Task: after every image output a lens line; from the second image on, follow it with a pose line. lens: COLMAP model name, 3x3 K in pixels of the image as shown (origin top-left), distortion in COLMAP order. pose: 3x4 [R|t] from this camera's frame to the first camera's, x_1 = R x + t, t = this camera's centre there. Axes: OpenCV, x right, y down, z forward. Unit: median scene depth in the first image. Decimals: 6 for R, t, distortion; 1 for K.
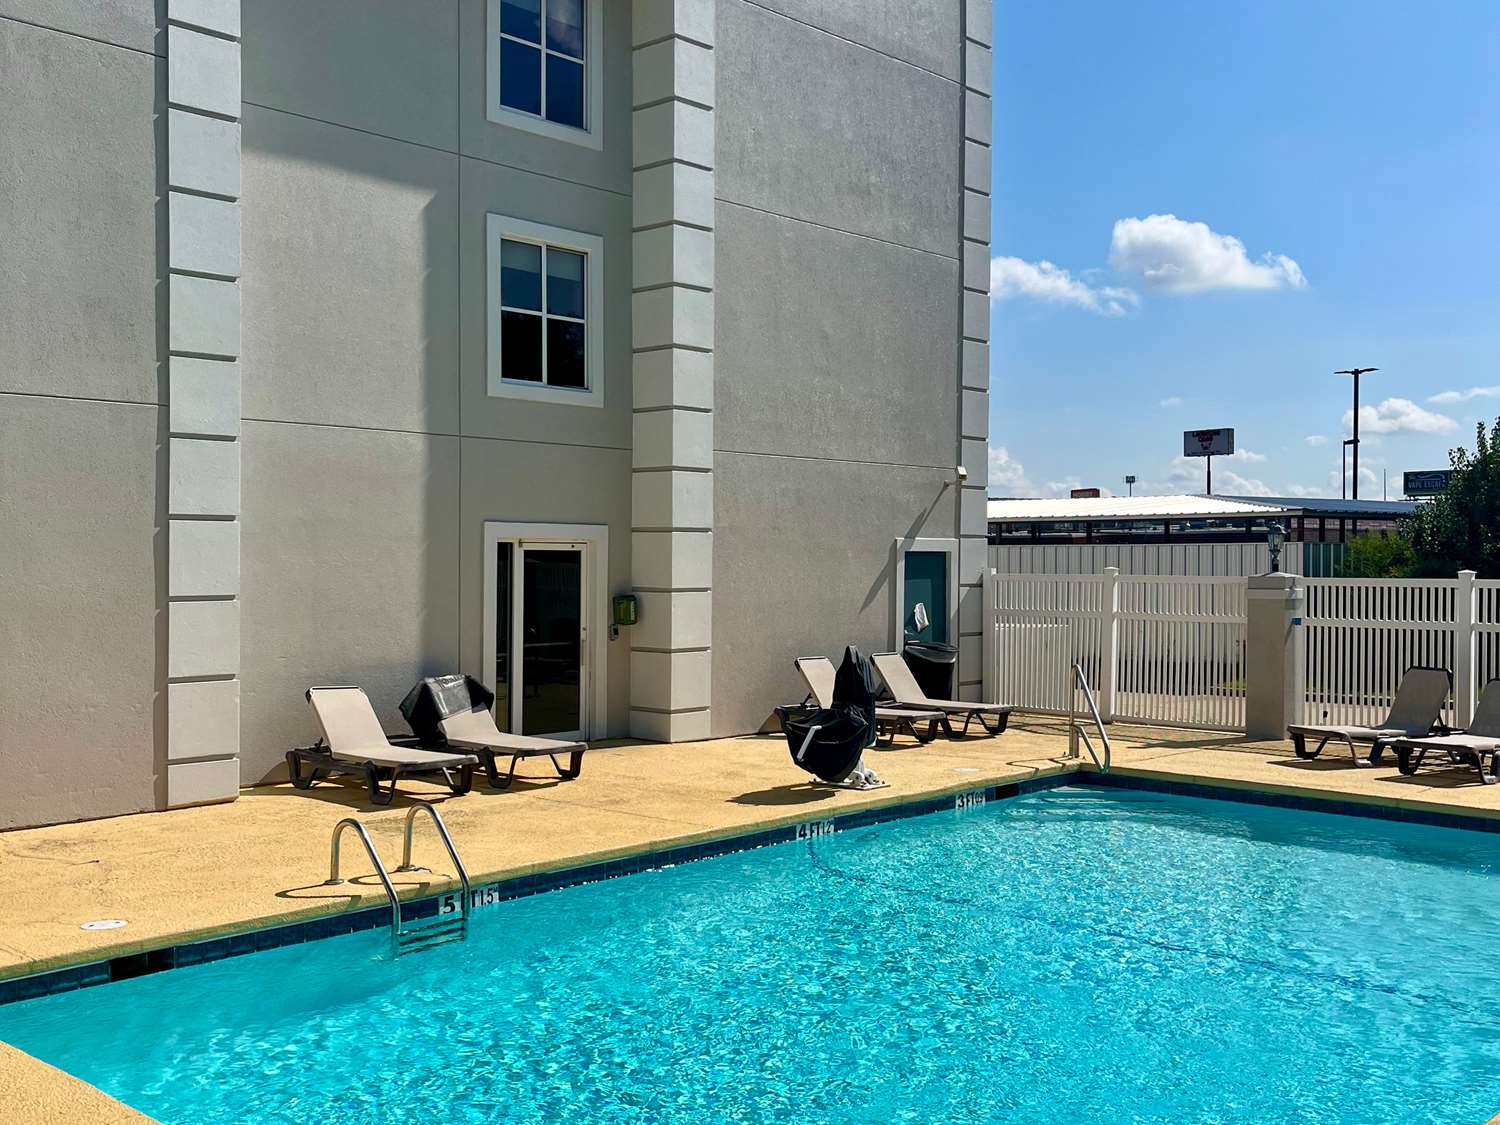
lens RADIAL K [[1233.8, 0, 750.0], [0, 1233.8, 562.5], [0, 0, 1]] dist [0.011108, 0.008166]
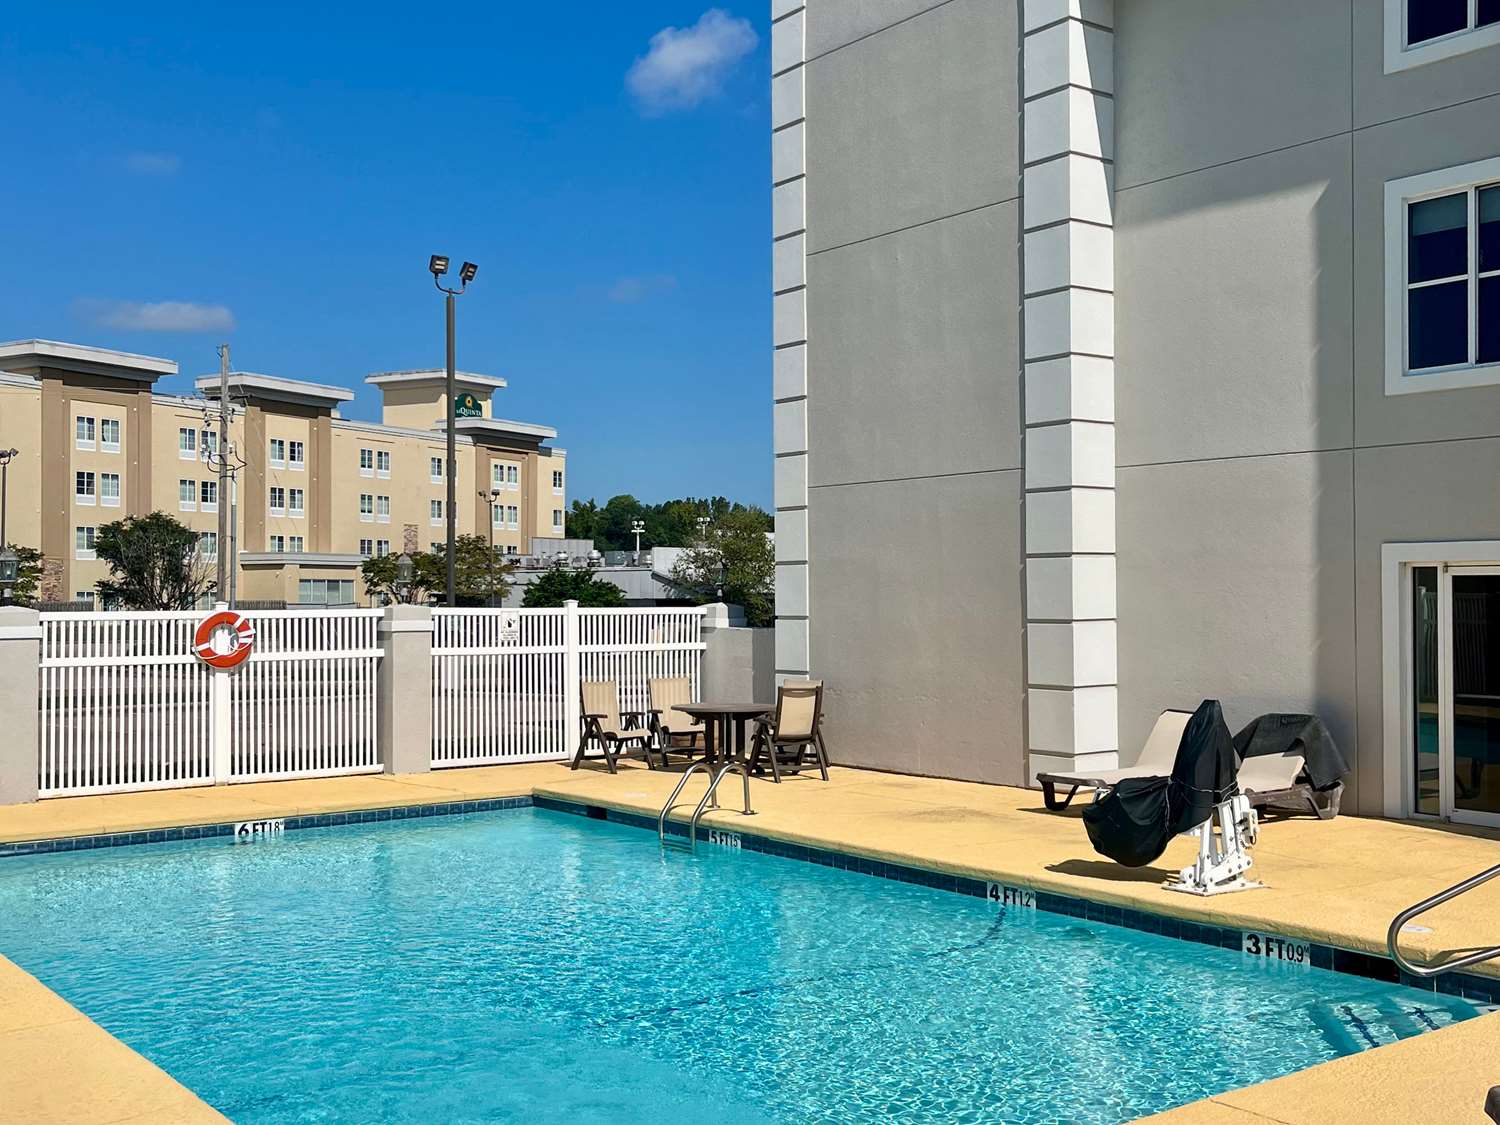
lens RADIAL K [[1233.8, 0, 750.0], [0, 1233.8, 562.5], [0, 0, 1]] dist [0.011108, 0.008166]
pose [[0.058519, -0.027964, -0.997895, 0.668515], [-0.001380, 0.999604, -0.028093, 0.005148], [0.998285, 0.003021, 0.058458, 0.560439]]
